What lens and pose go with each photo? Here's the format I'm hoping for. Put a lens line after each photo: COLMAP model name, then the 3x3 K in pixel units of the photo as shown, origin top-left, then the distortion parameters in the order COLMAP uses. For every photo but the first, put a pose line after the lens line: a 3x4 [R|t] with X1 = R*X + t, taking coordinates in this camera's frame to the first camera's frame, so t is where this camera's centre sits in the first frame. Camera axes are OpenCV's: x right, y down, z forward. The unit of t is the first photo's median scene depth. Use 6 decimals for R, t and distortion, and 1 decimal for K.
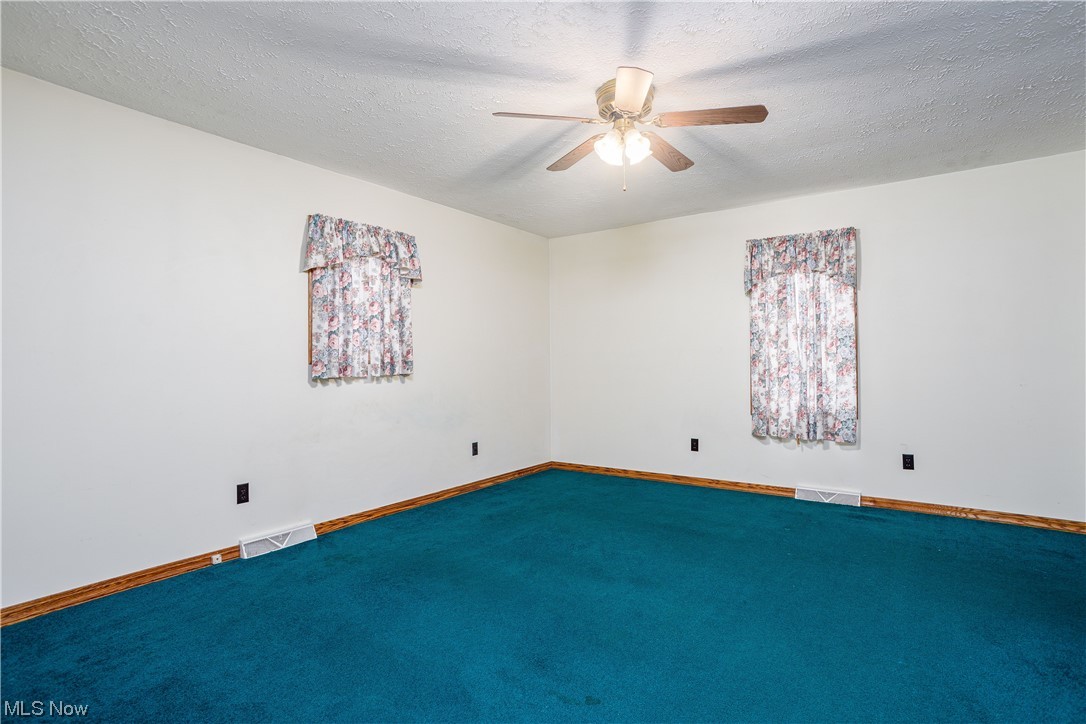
lens RADIAL K [[521.6, 0, 538.8], [0, 521.6, 361.4], [0, 0, 1]] dist [0.005675, 0.002393]
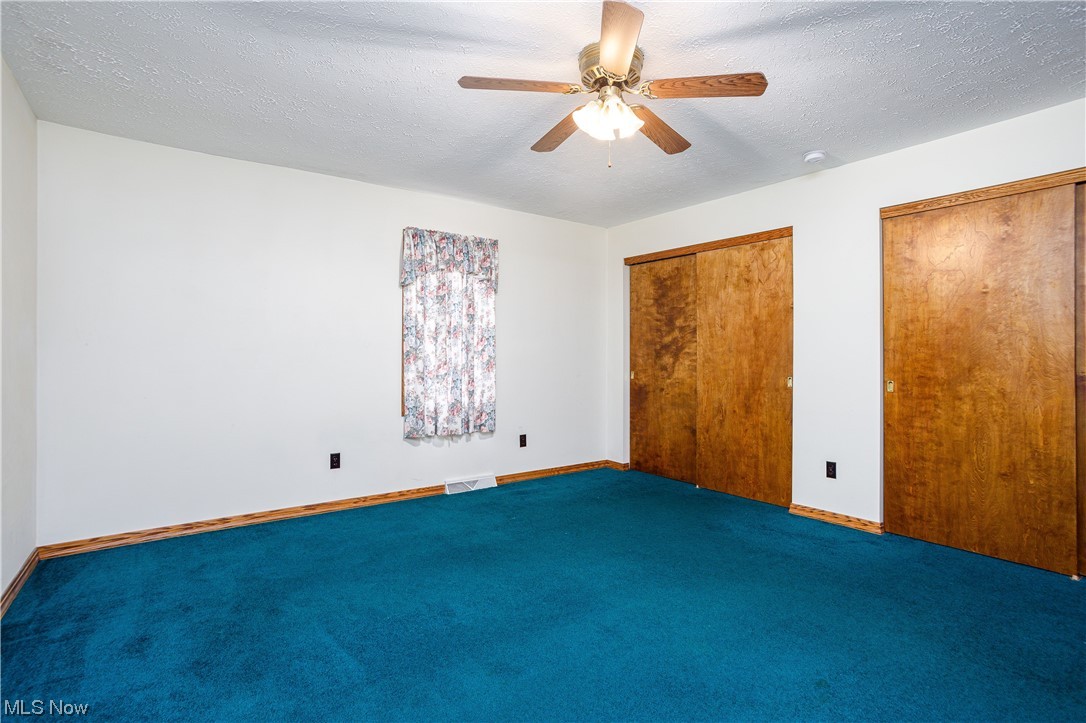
lens RADIAL K [[521.6, 0, 541.0], [0, 521.6, 358.3], [0, 0, 1]] dist [0.005675, 0.002393]
pose [[0.363131, 0.004587, 0.931727, -0.383704], [-0.005646, 0.999980, -0.002722, 0.001305], [-0.931721, -0.004272, 0.363150, 0.462299]]
